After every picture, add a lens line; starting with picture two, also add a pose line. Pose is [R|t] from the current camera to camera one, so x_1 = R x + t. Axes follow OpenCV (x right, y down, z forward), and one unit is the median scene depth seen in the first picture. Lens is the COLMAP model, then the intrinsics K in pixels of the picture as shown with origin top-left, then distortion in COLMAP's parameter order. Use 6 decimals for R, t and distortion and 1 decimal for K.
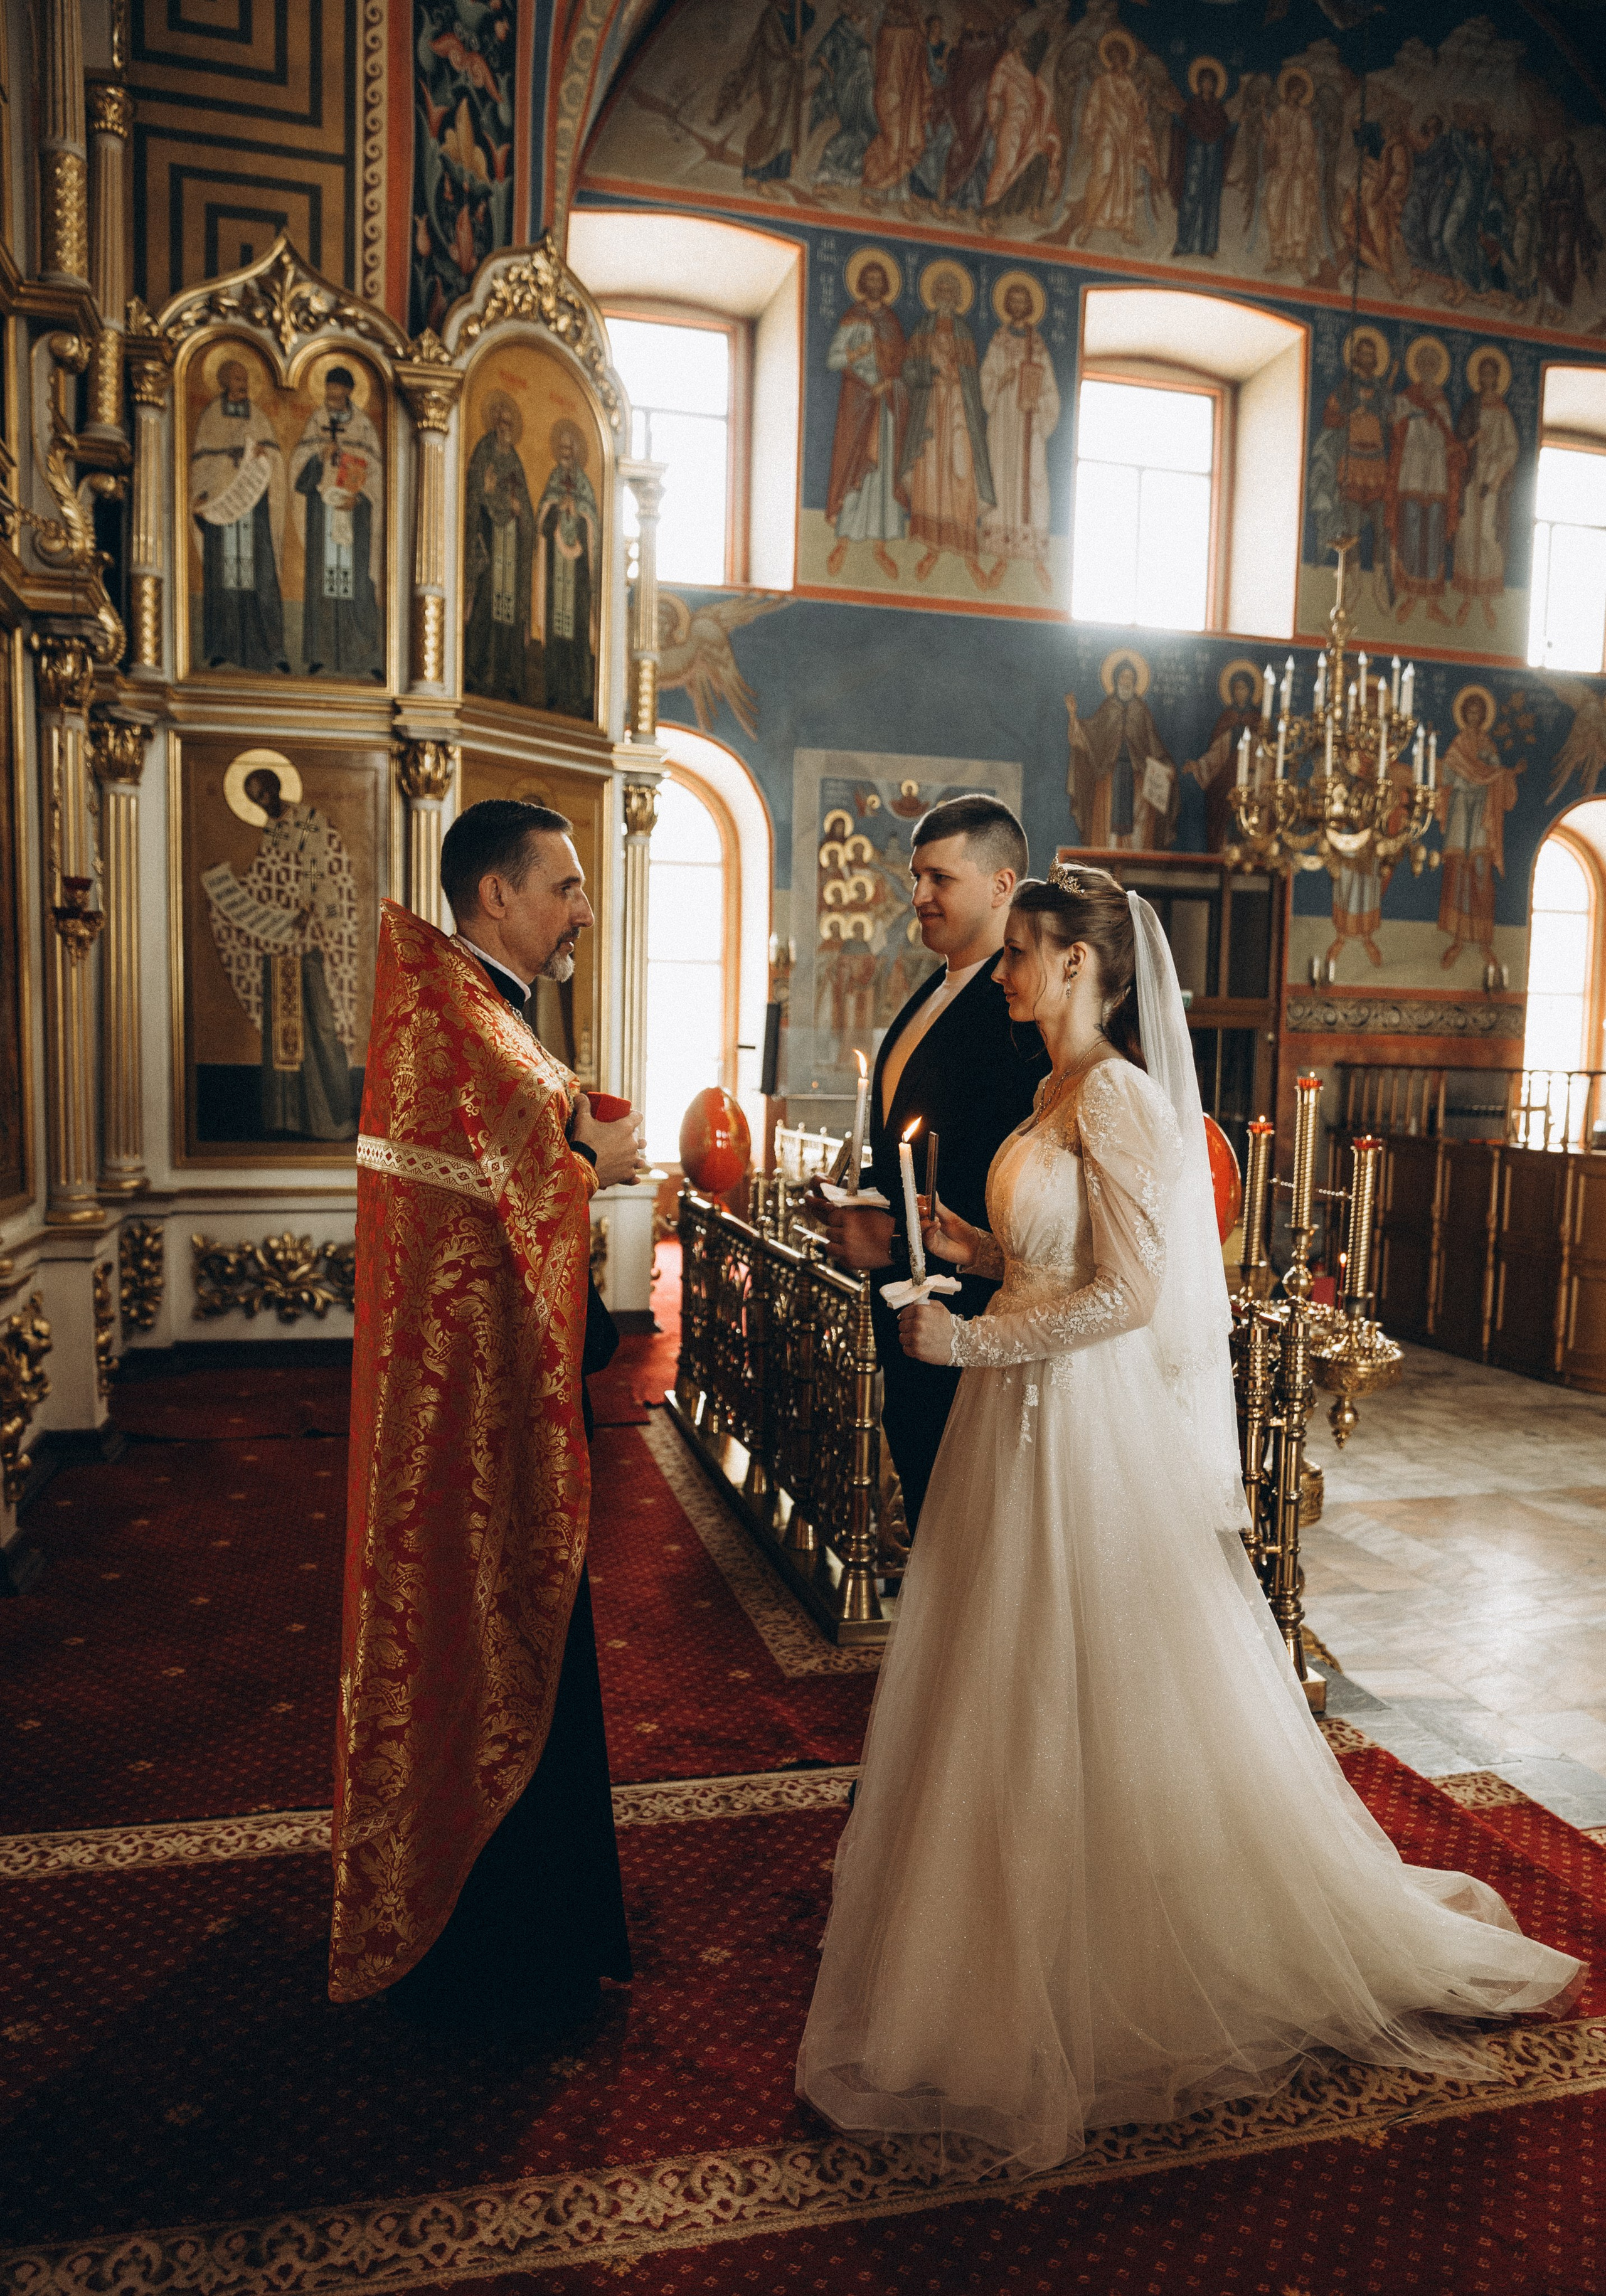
lens RADIAL K [[1635.4, 0, 804.4], [0, 1635.4, 1205.6], [0, 0, 1]] dist [-0.044884, 0.030387]
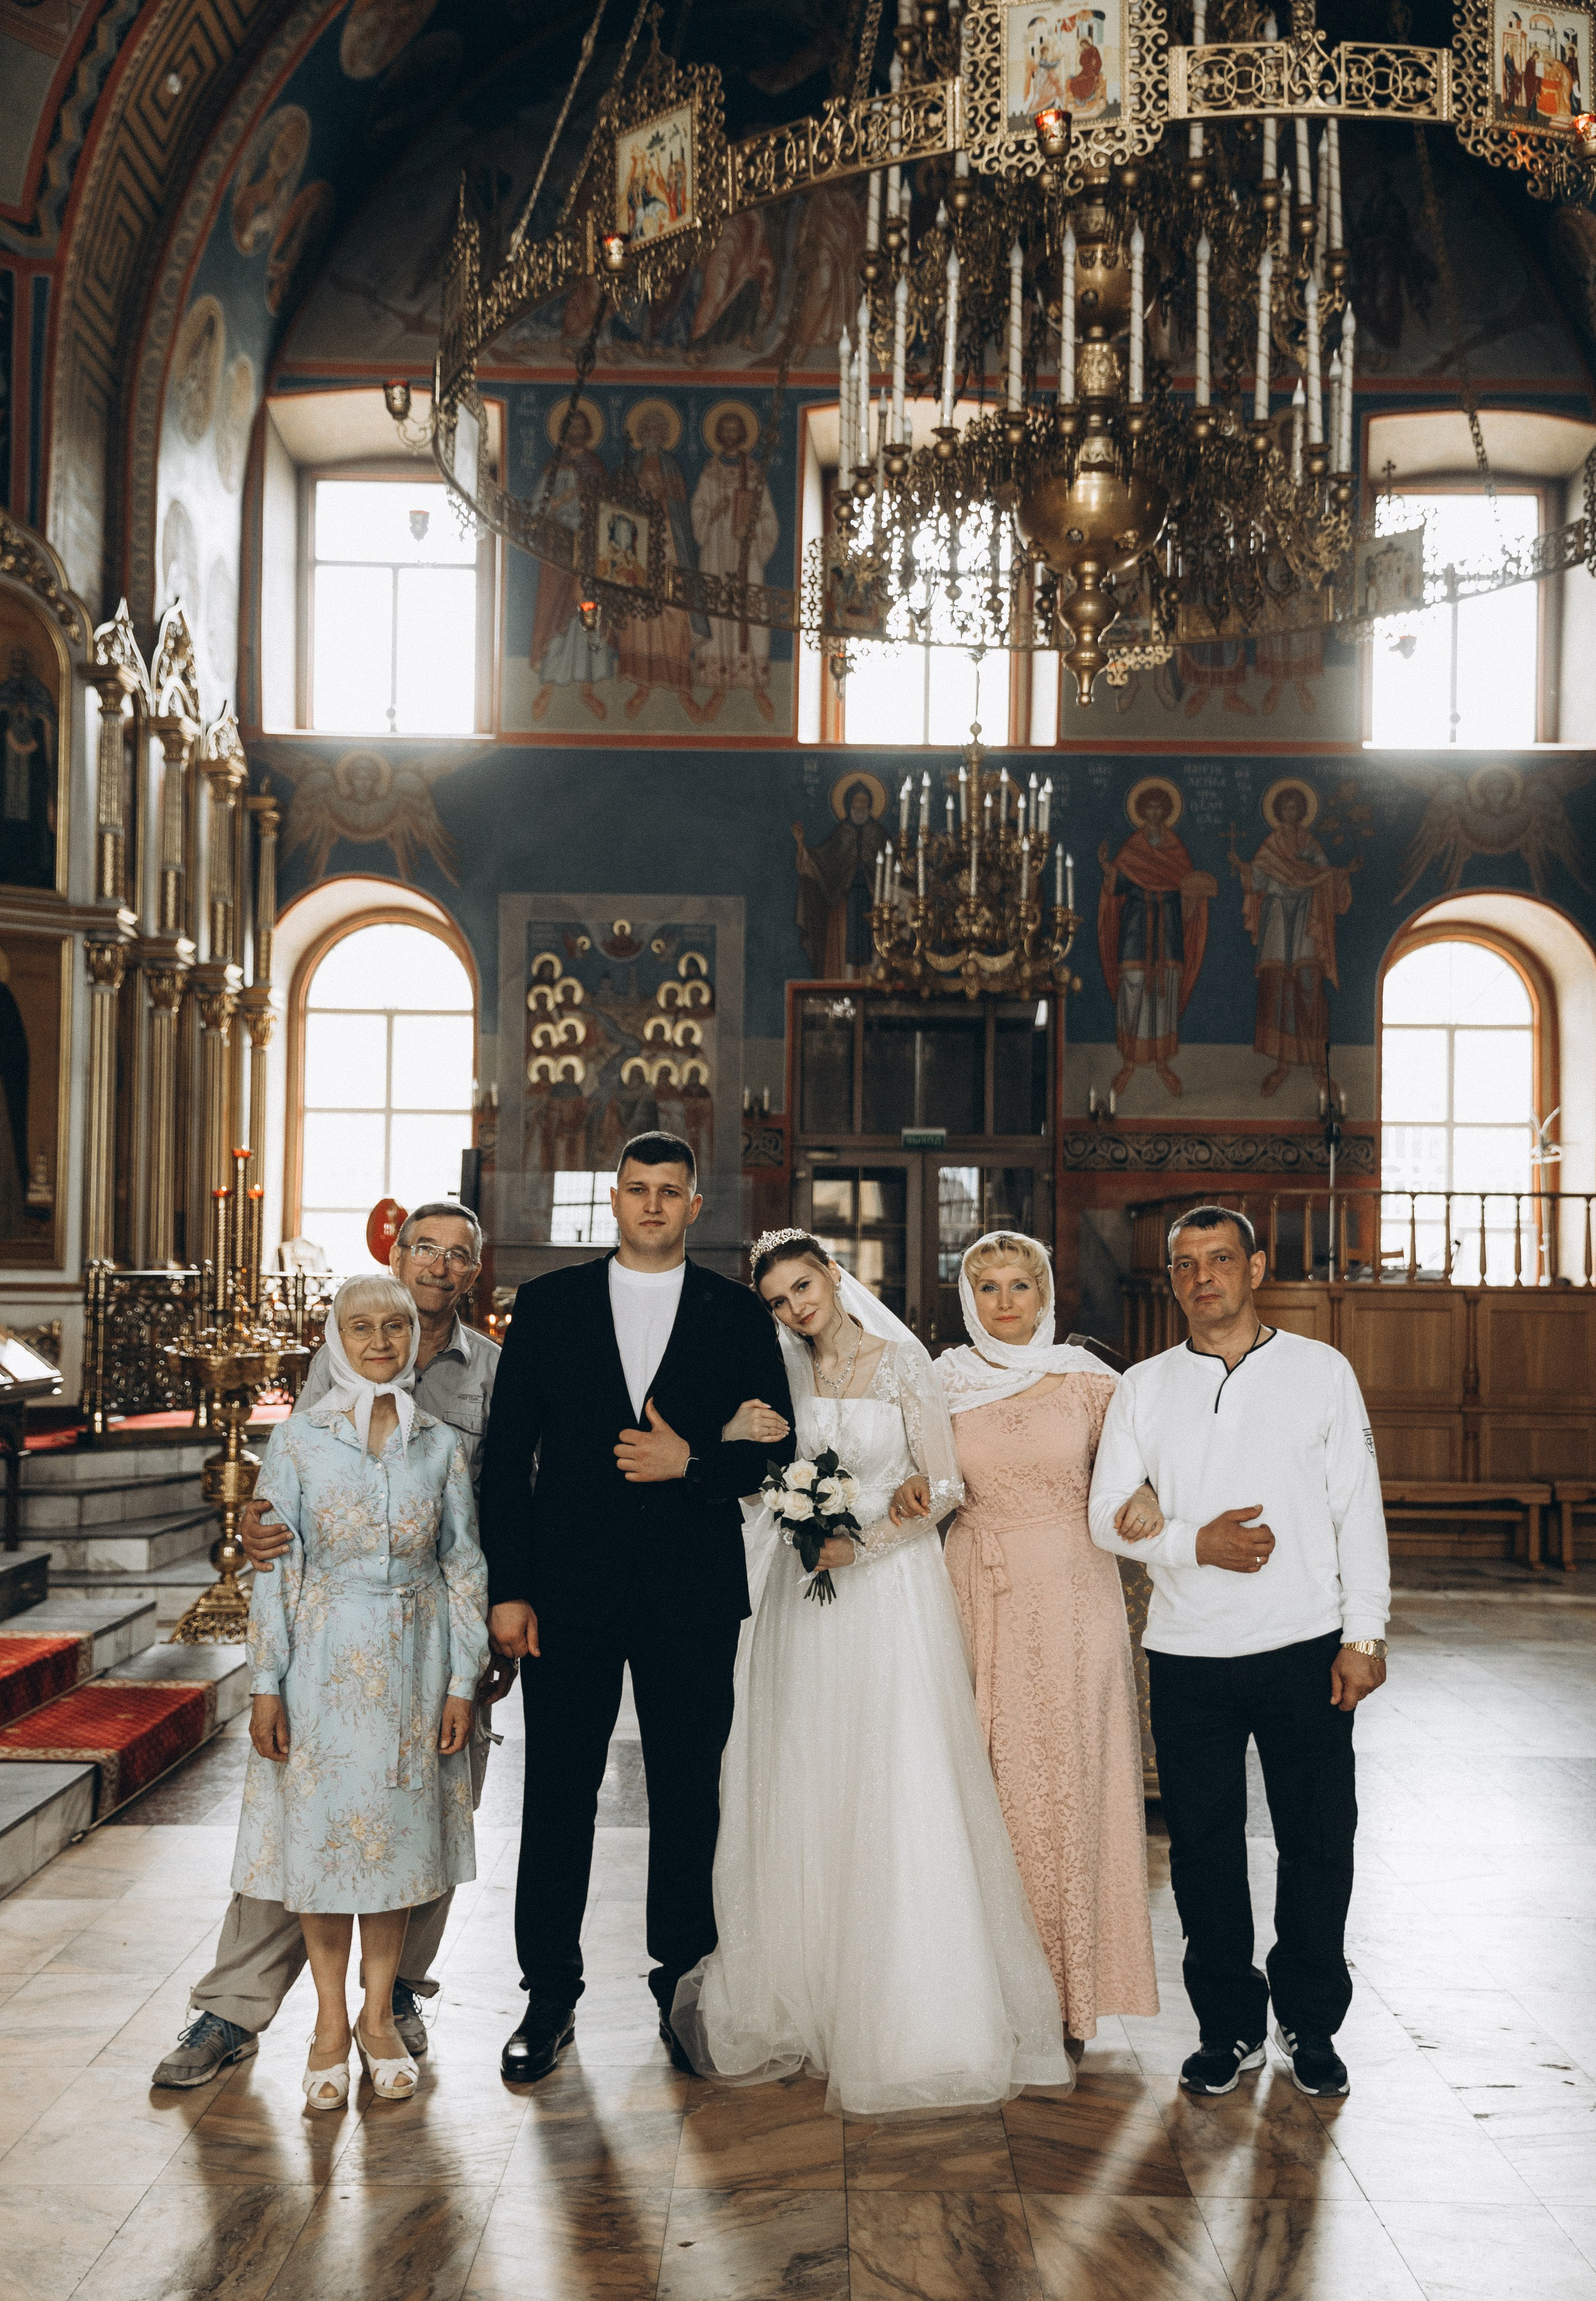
lens RADIAL K [[2291.0, 0, 803.7], [0, 2291.0, 1201.0], [0, 0, 1]] dist [0.128379, -0.160980]
pose [[0.968495, -0.016948, -0.248455, 0.565580], [-0.015687, 0.991548, -0.128787, 0.090449], [0.248538, 0.128627, 0.960044, -0.301141]]
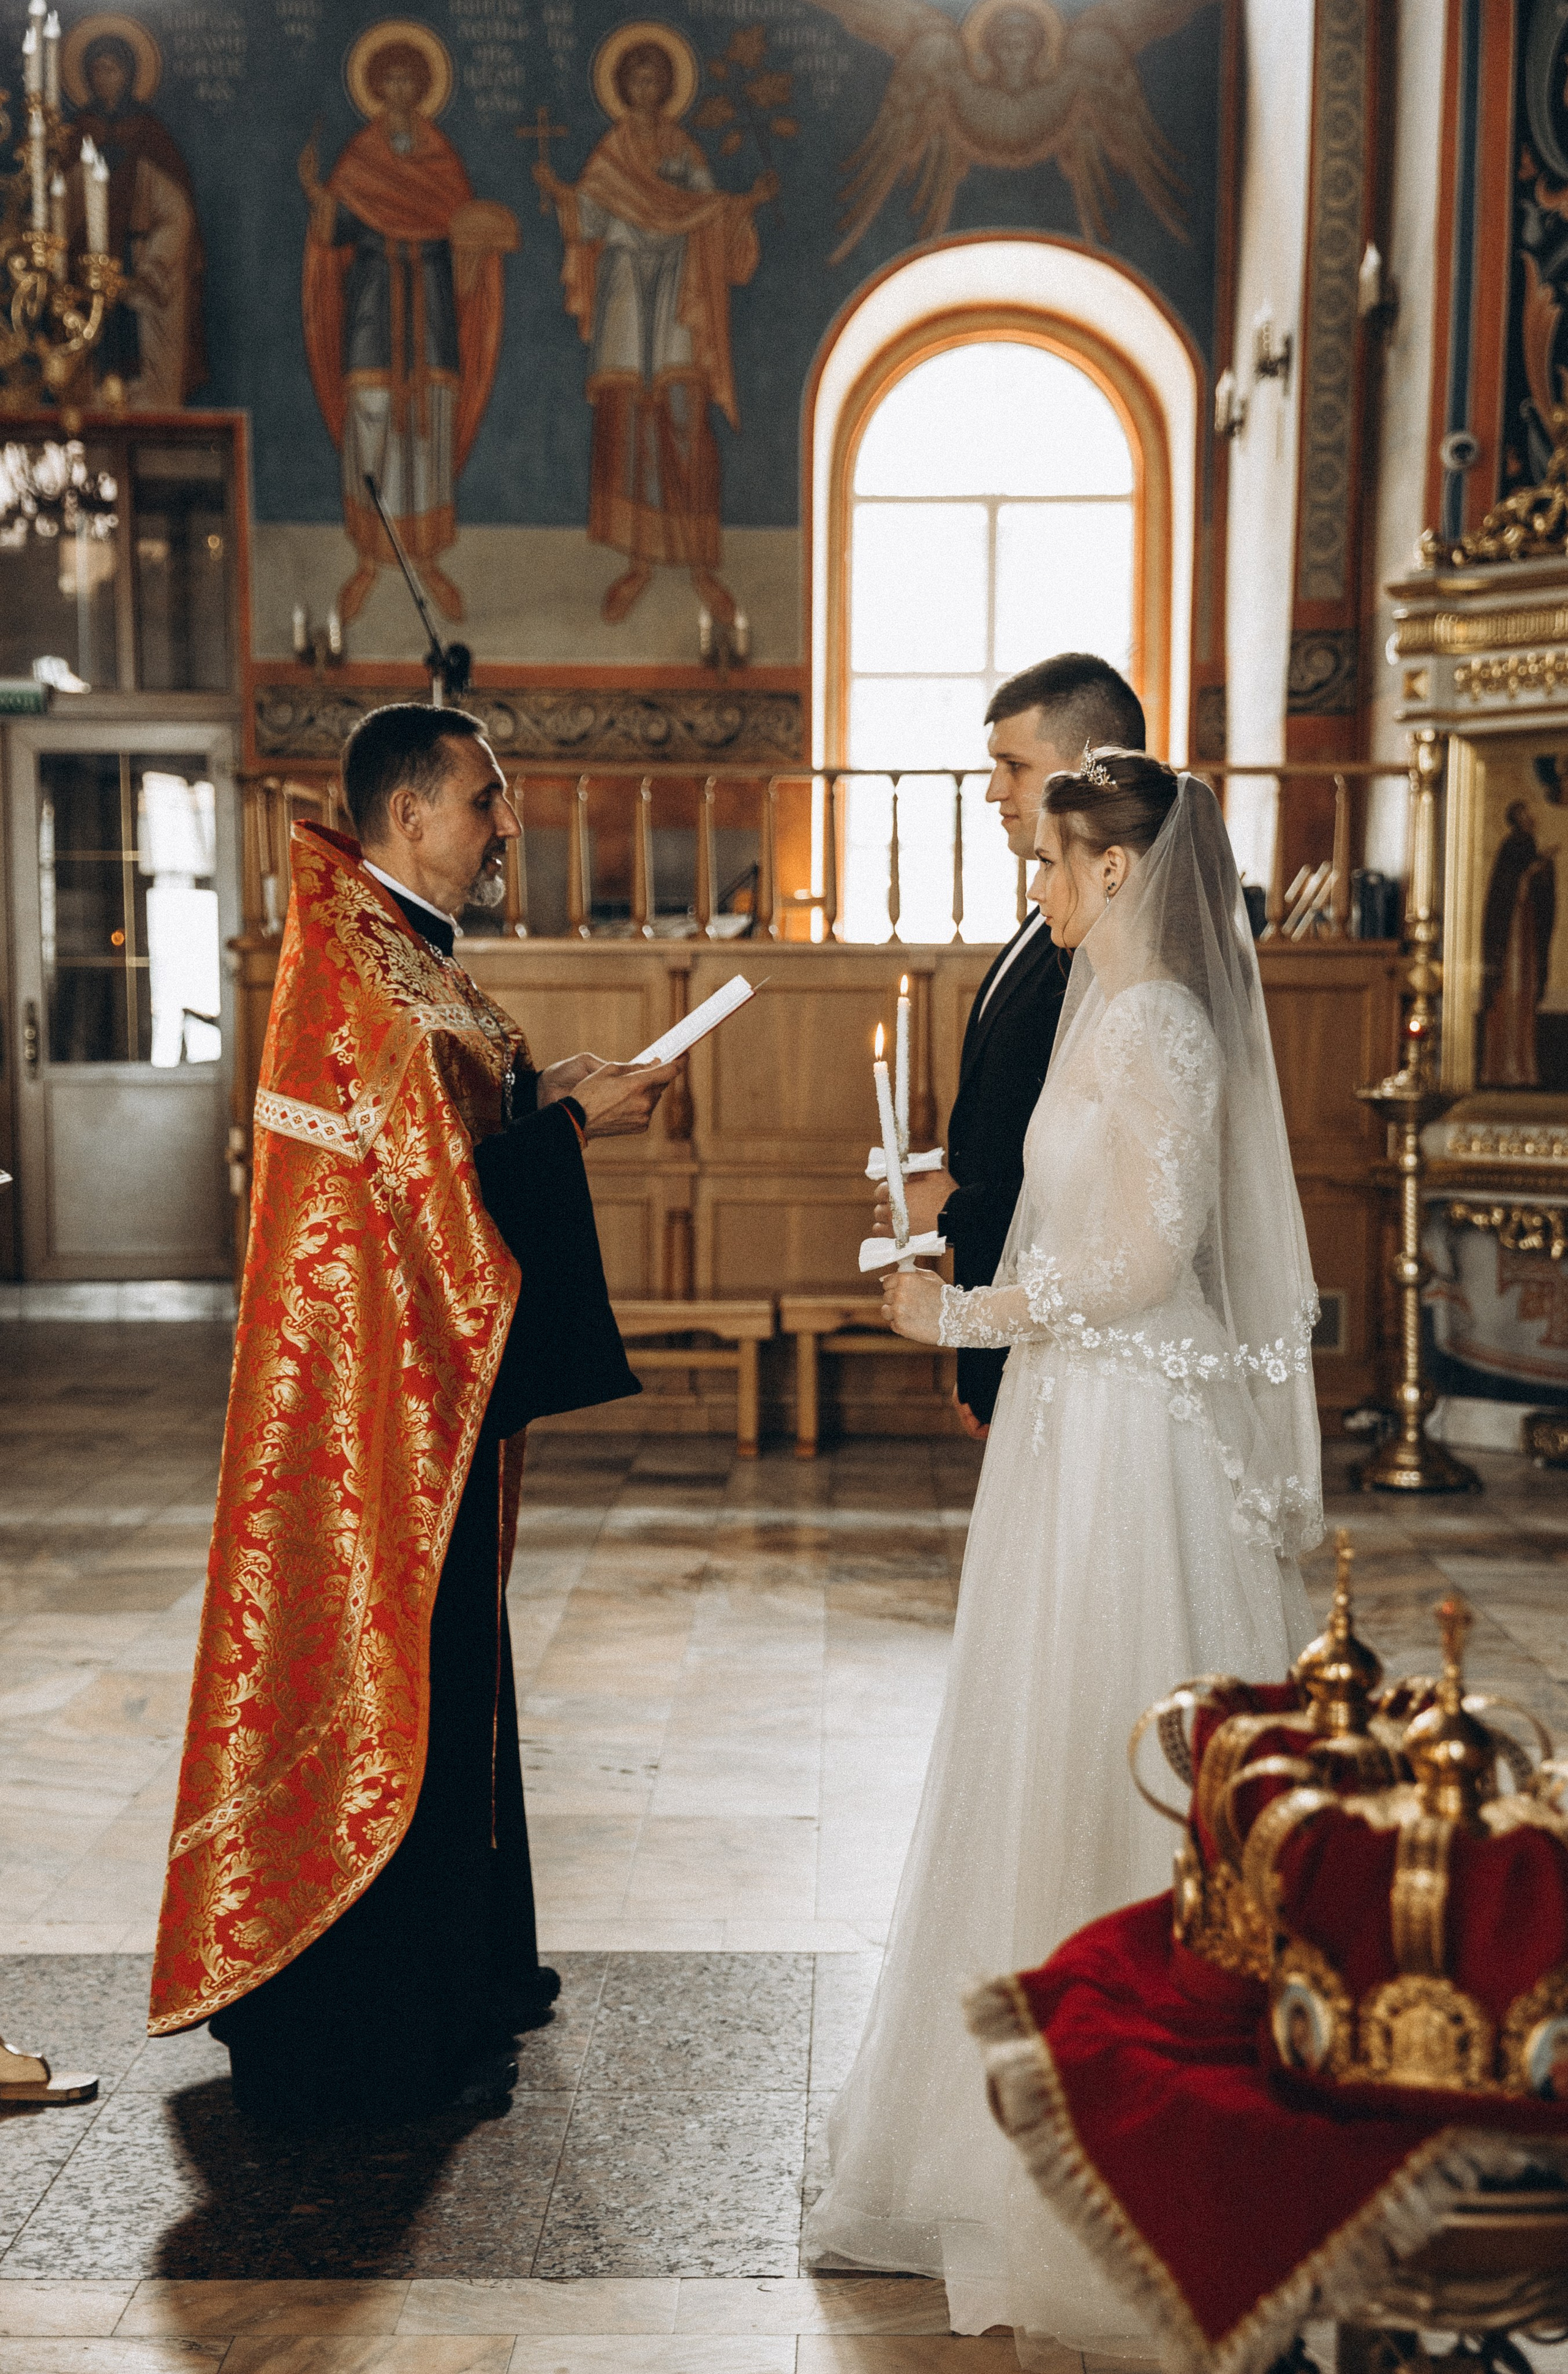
lens RADIAL K [[3264.8, 0, 790.6], [0, 3264.8, 1201.3], [0, 0, 1]] dist [0.404020, -1.021800]
pose [[0.963933, -0.001266, -0.266142, 0.879257], [-0.007062, 0.999515, -0.030331, 0.075323], [0.266052, 0.031116, 0.963456, 0.057731]]
